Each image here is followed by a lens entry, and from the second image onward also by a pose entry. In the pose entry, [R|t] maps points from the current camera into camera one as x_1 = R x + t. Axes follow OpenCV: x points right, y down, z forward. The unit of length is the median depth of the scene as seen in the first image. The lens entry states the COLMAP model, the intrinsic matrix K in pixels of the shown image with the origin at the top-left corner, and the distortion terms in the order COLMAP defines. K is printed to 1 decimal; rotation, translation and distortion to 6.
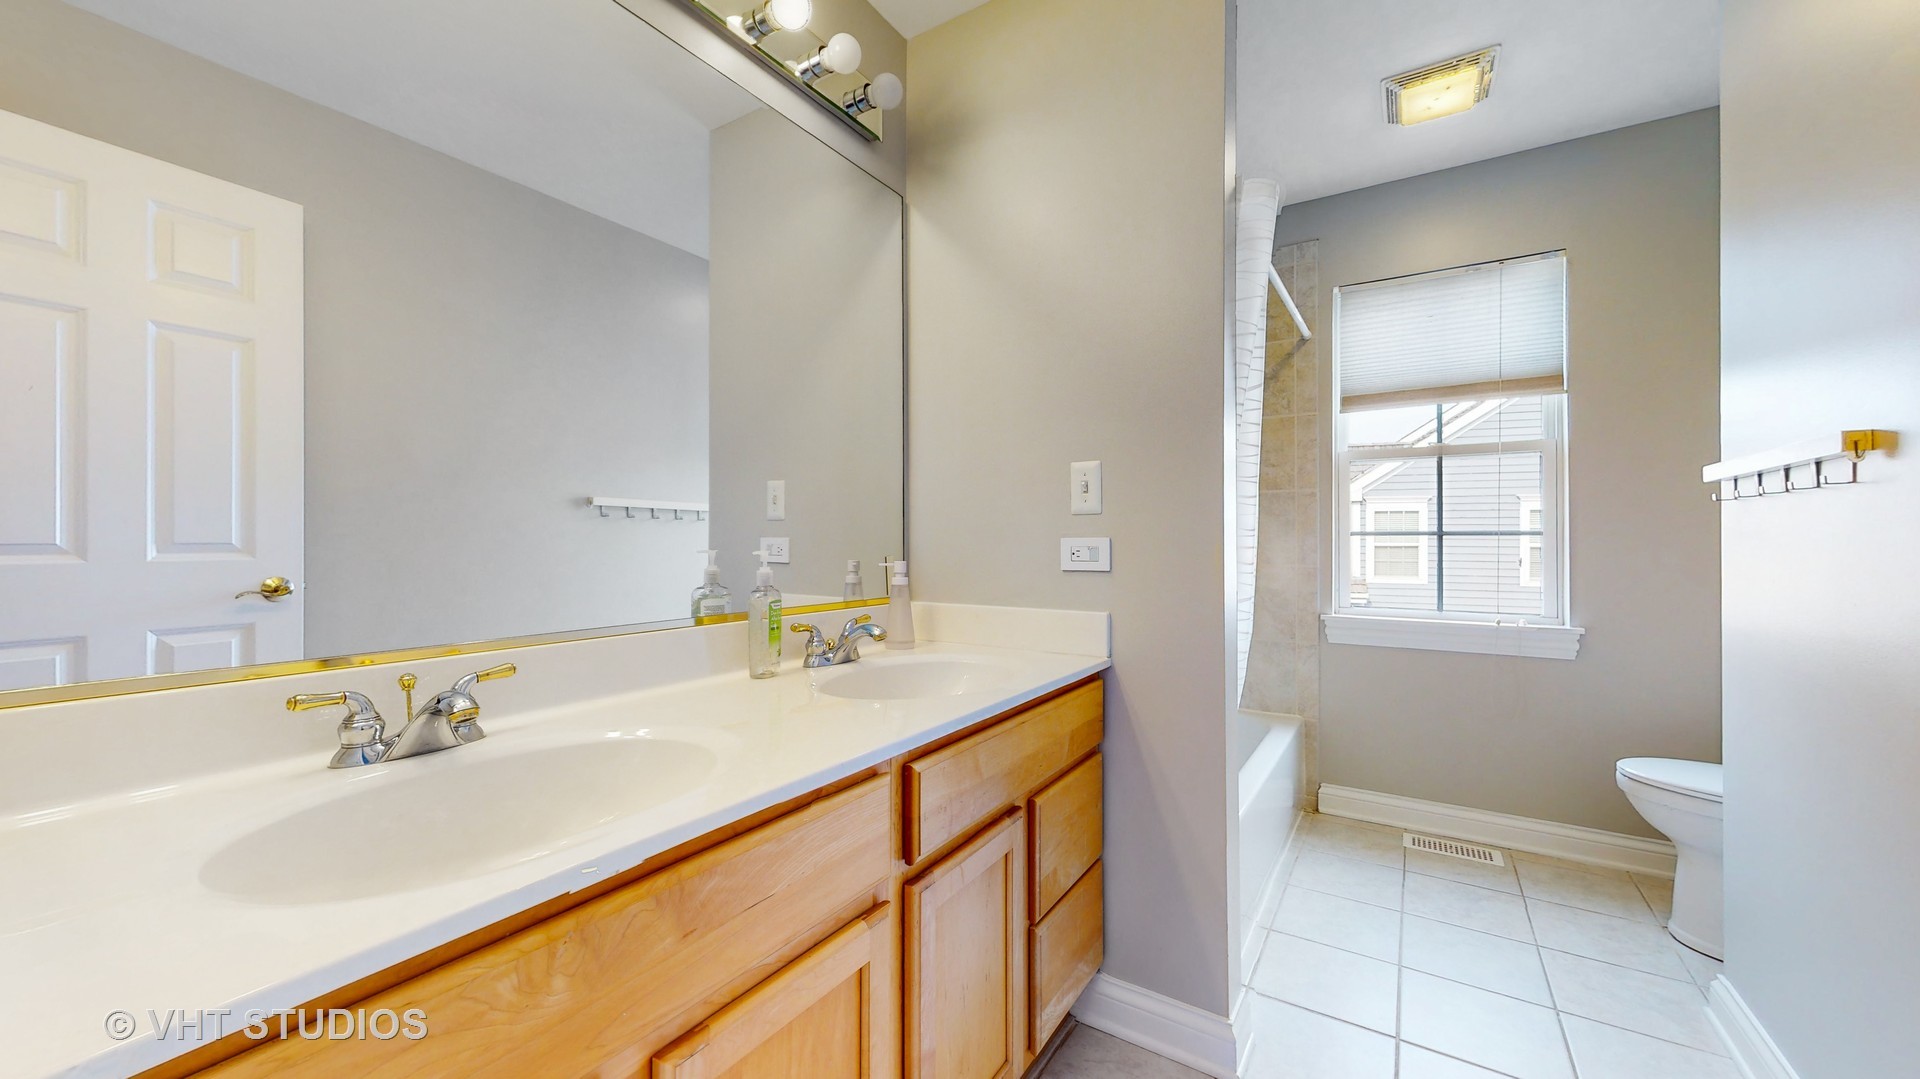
lens RADIAL K [[708.1, 0, 957.7], [0, 708.1, 531.6], [0, 0, 1]] dist [-0.001416, 0.000322]
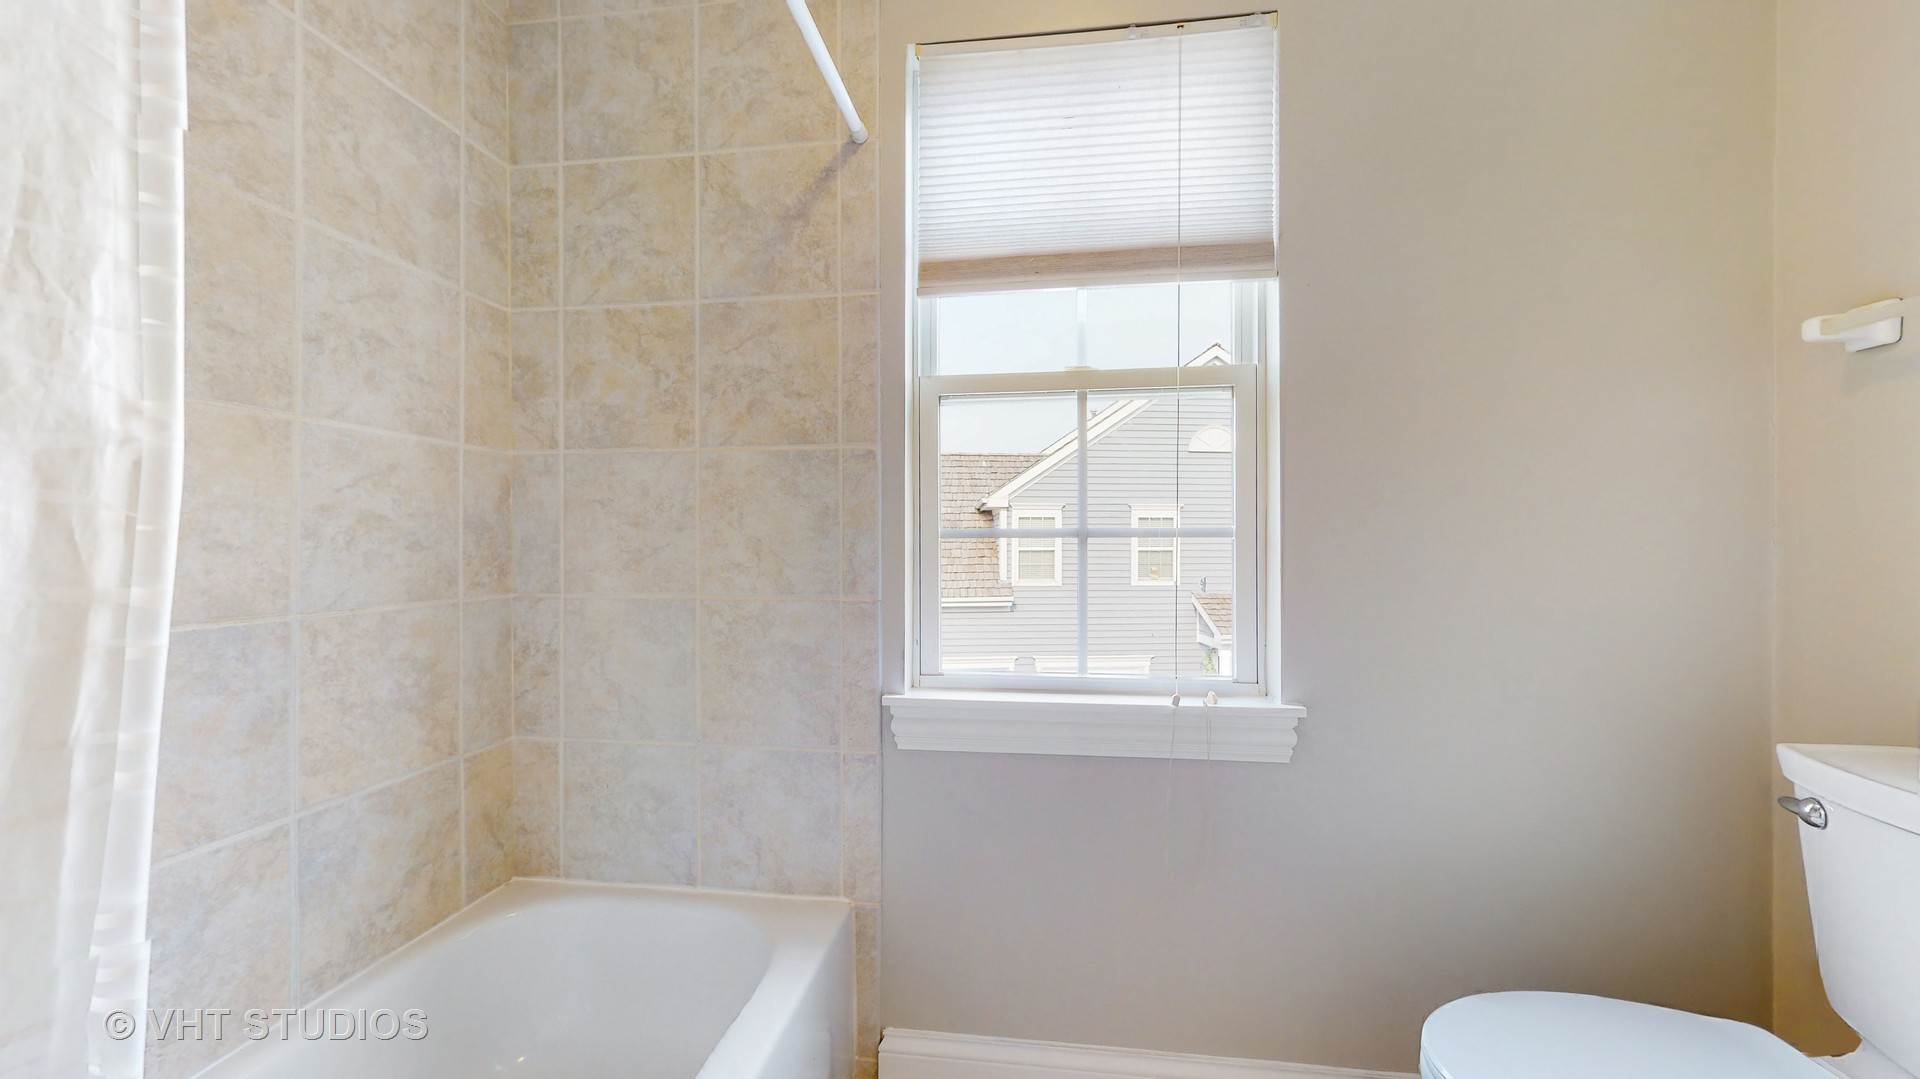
lens RADIAL K [[706.5, 0, 958.9], [0, 706.5, 540.4], [0, 0, 1]] dist [0.000036, 0.000151]
pose [[0.903920, -0.000264, 0.427701, 0.345451], [-0.001729, 0.999989, 0.004271, 0.005345], [-0.427698, -0.004600, 0.903910, 0.522258]]
